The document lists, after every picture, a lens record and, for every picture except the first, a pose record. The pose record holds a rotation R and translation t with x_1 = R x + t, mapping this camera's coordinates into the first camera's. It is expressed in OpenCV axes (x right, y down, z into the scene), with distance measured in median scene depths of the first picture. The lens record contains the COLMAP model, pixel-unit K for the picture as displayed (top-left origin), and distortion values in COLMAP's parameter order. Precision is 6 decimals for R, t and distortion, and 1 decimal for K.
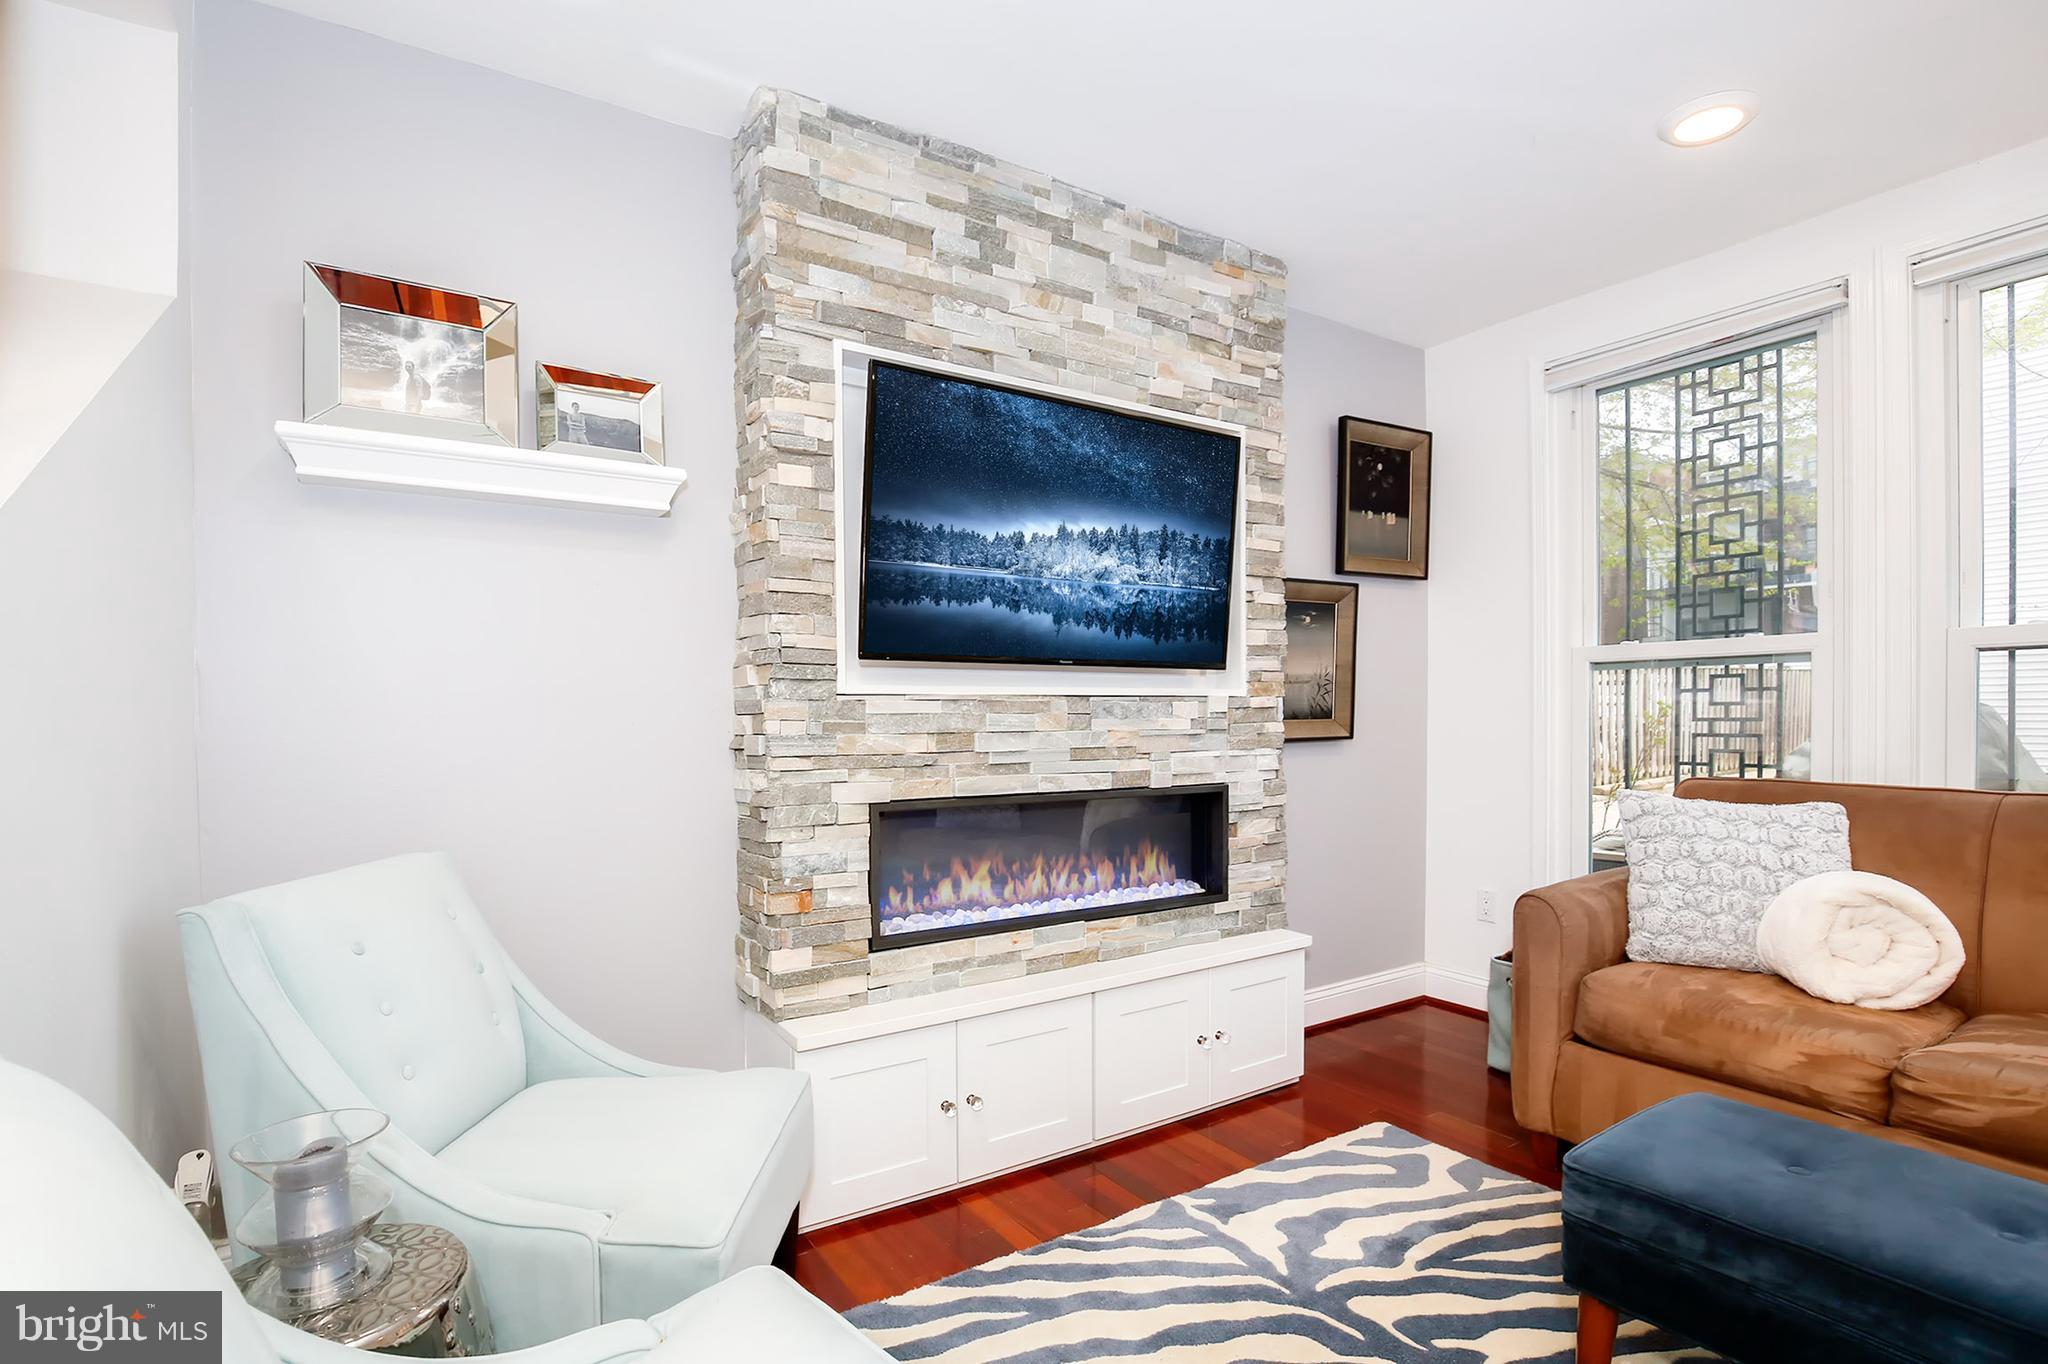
lens RADIAL K [[965.5, 0, 1019.9], [0, 965.5, 733.1], [0, 0, 1]] dist [-0.037832, 0.000686]
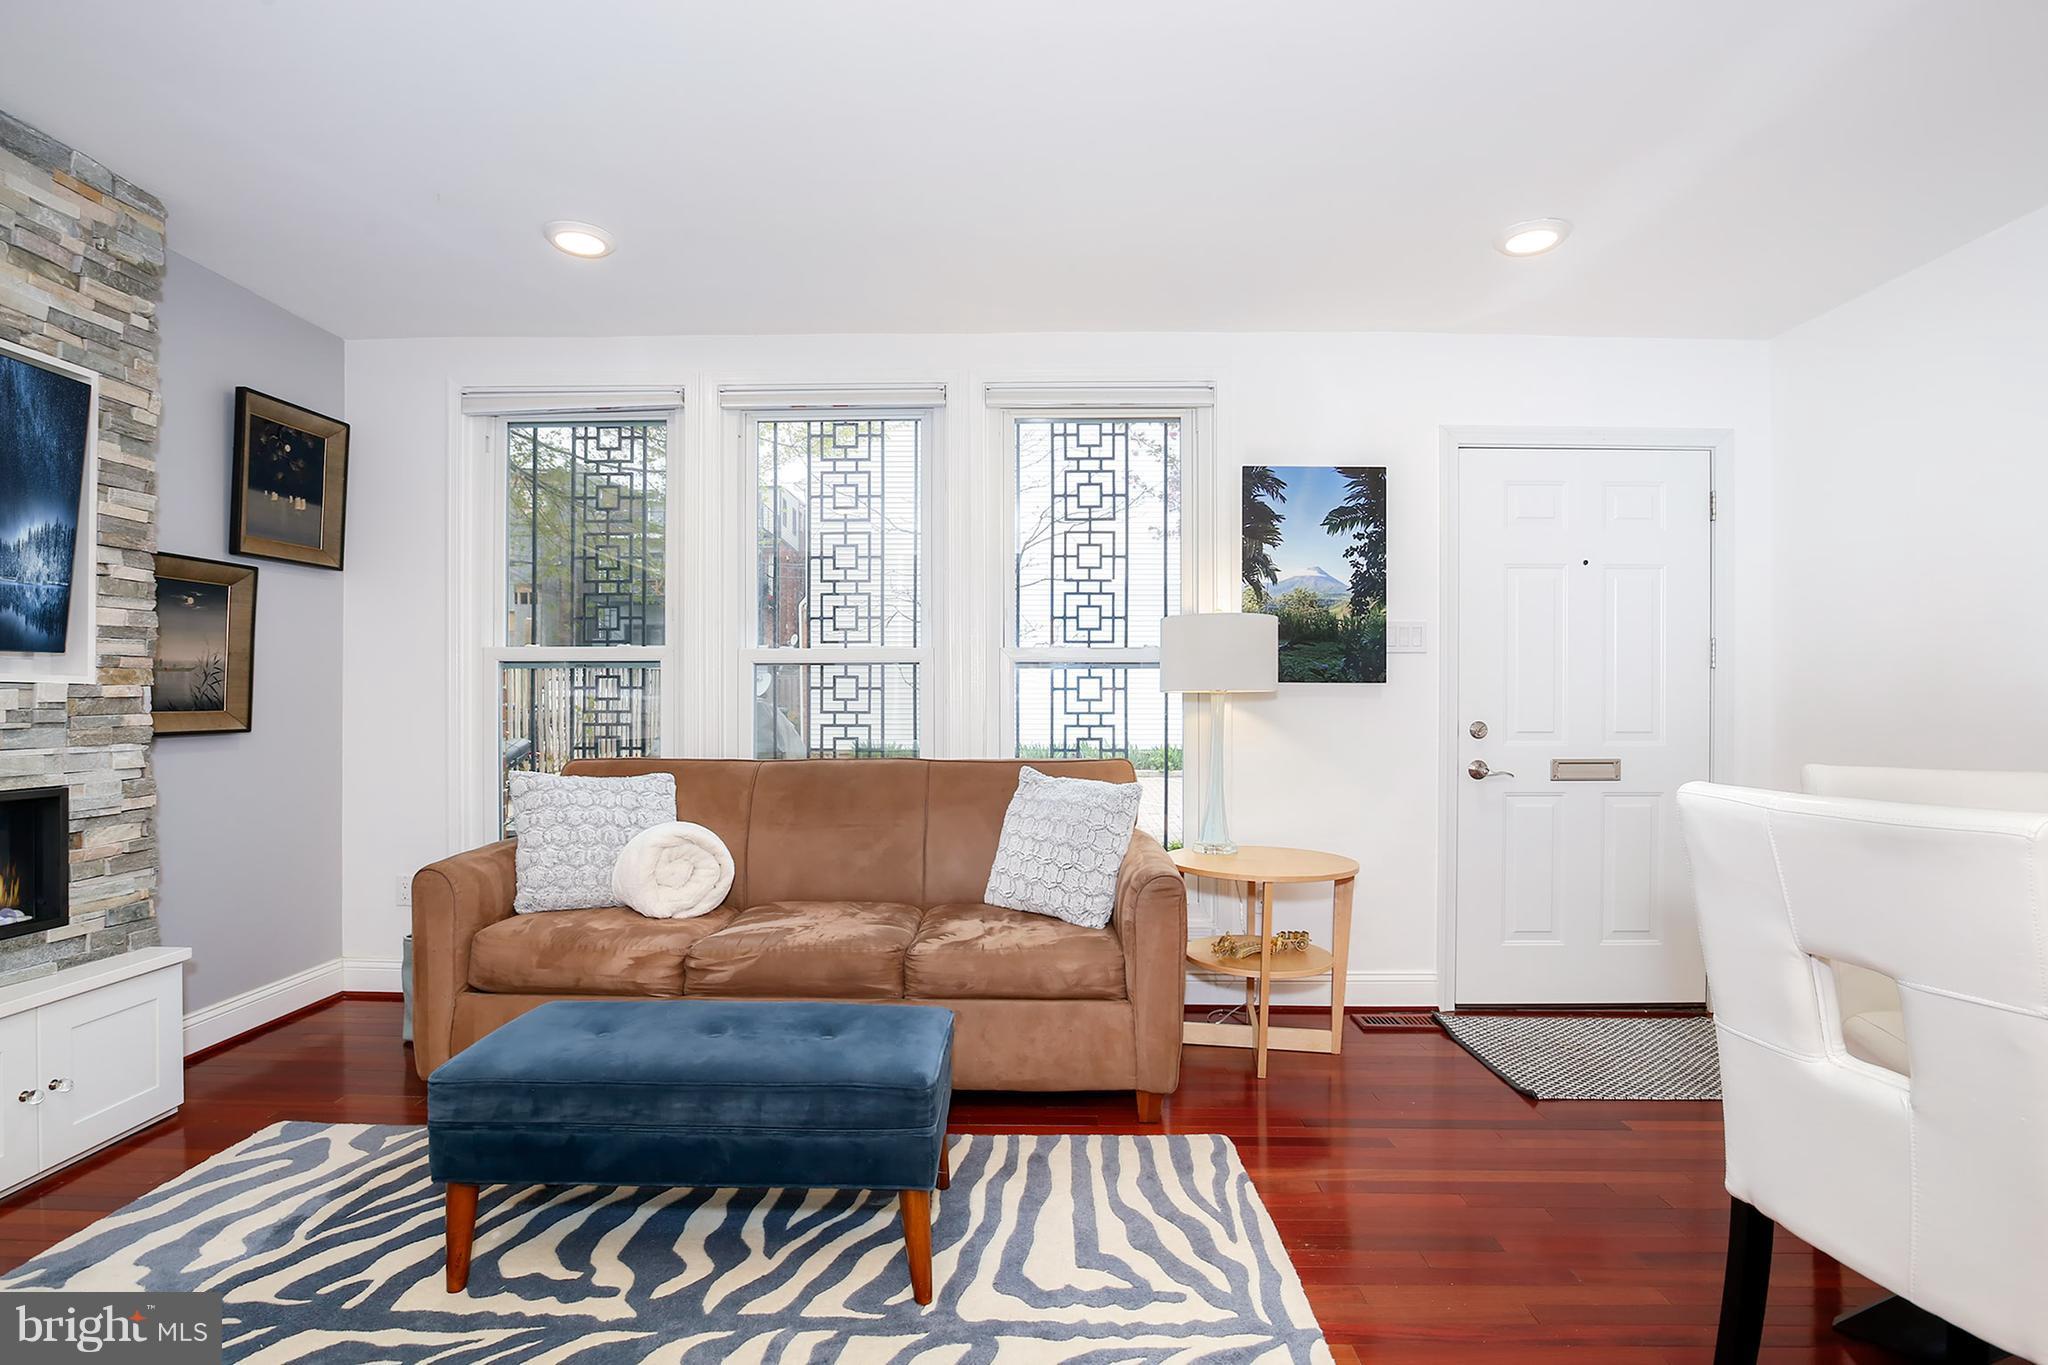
lens RADIAL K [[965.8, 0, 1009.7], [0, 965.8, 707.4], [0, 0, 1]] dist [-0.040232, 0.009442]
pose [[0.556431, 0.005347, 0.830877, -0.008585], [0.010710, 0.999850, -0.013607, 0.003371], [-0.830825, 0.016470, 0.556290, -0.170098]]
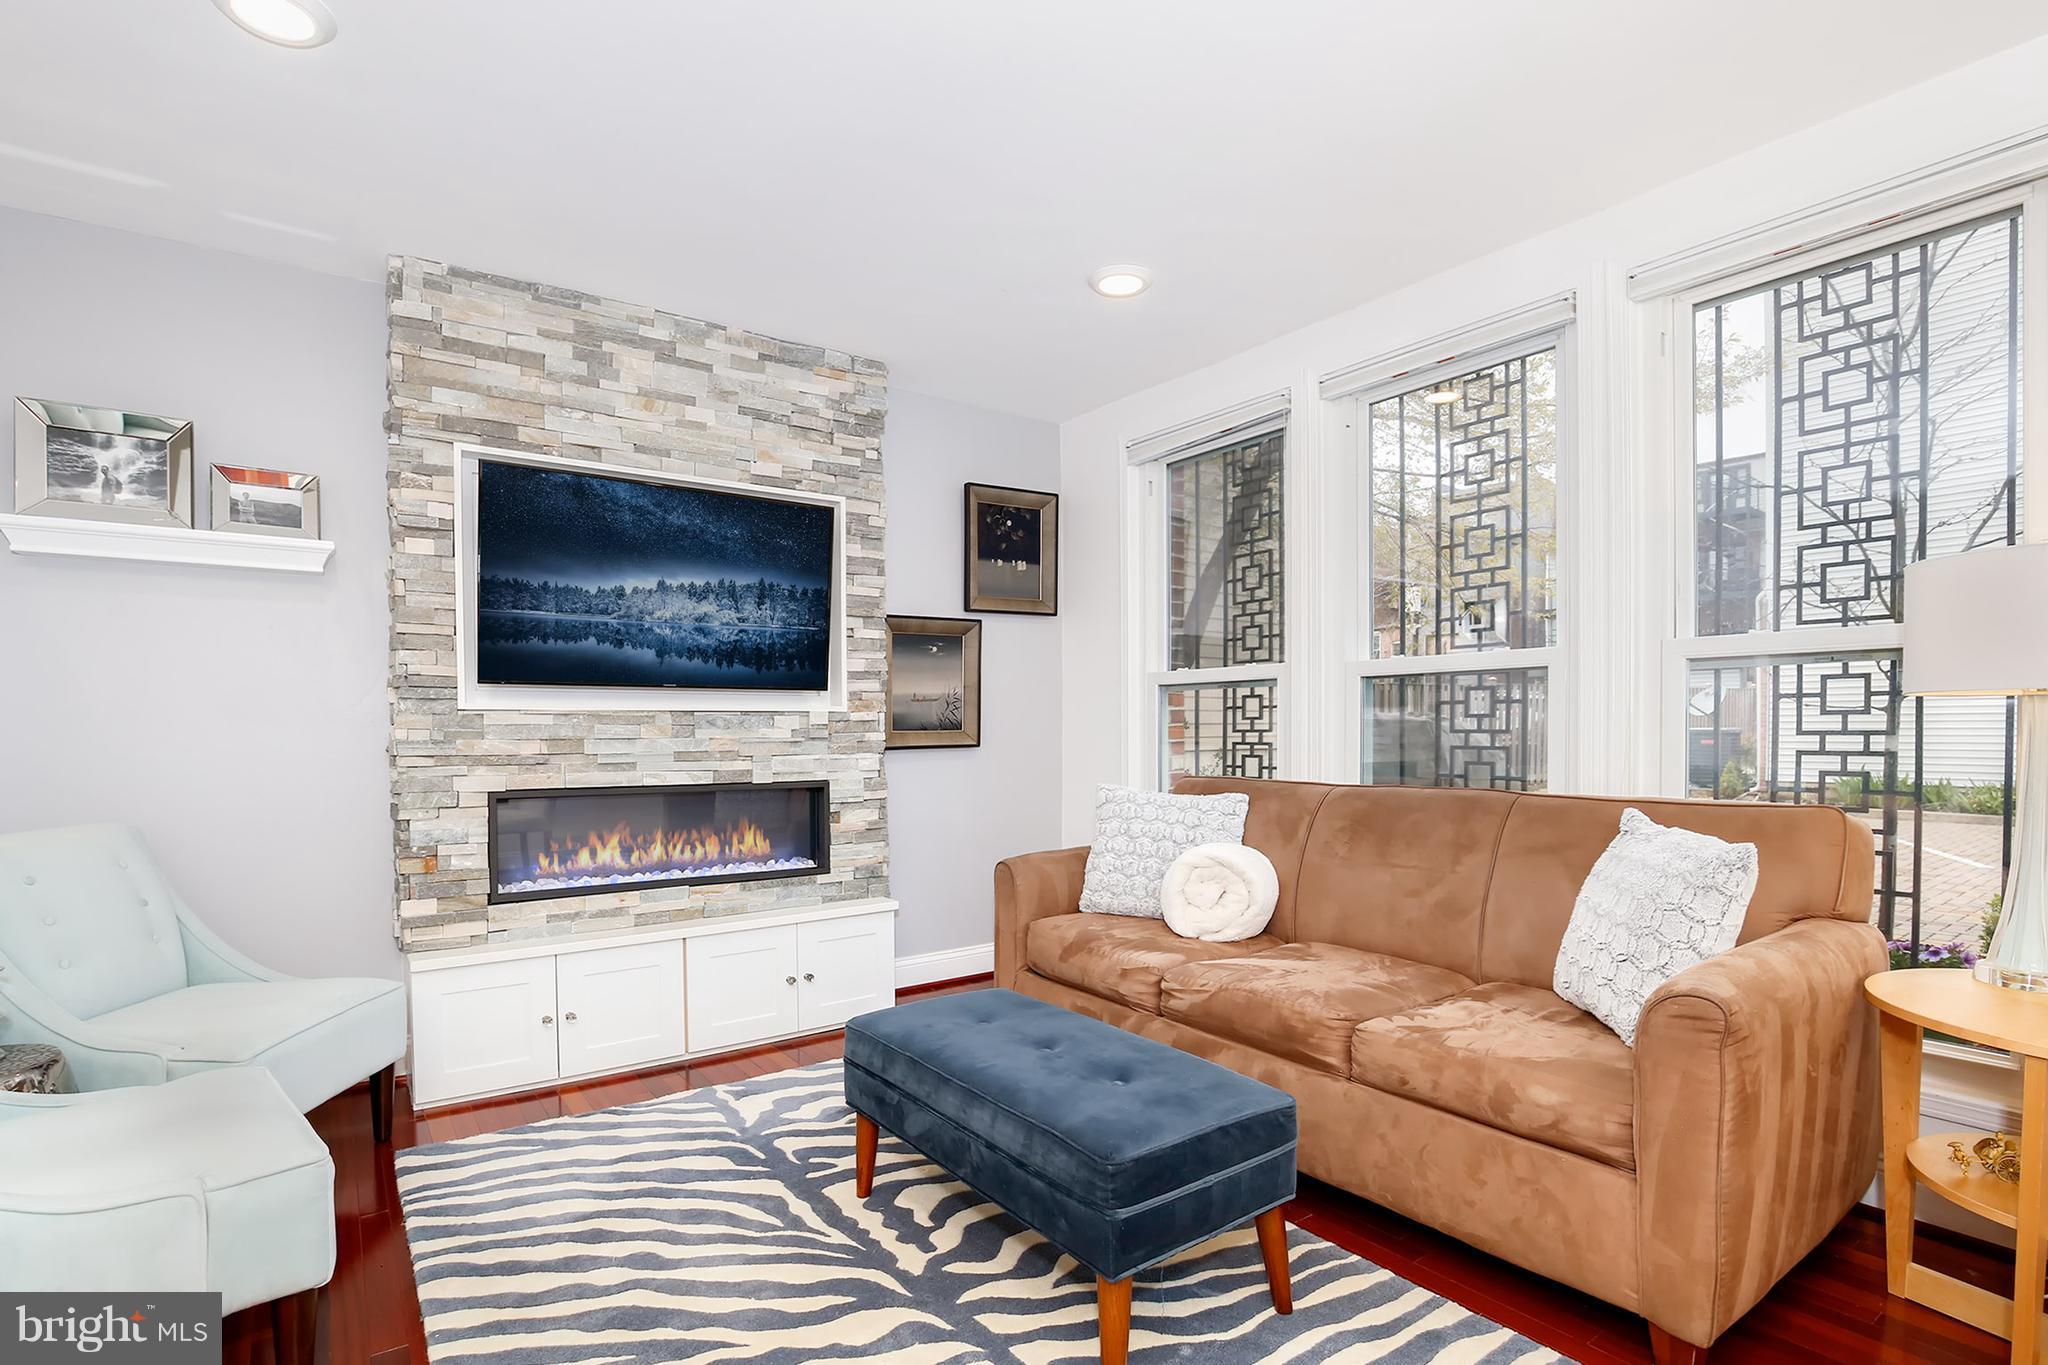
lens RADIAL K [[979.6, 0, 1025.5], [0, 979.6, 752.2], [0, 0, 1]] dist [-0.030493, 0.000892]
pose [[0.998444, 0.001302, 0.055748, 0.452923], [-0.001608, 0.999984, 0.005442, 0.008496], [-0.055740, -0.005524, 0.998430, -0.334263]]
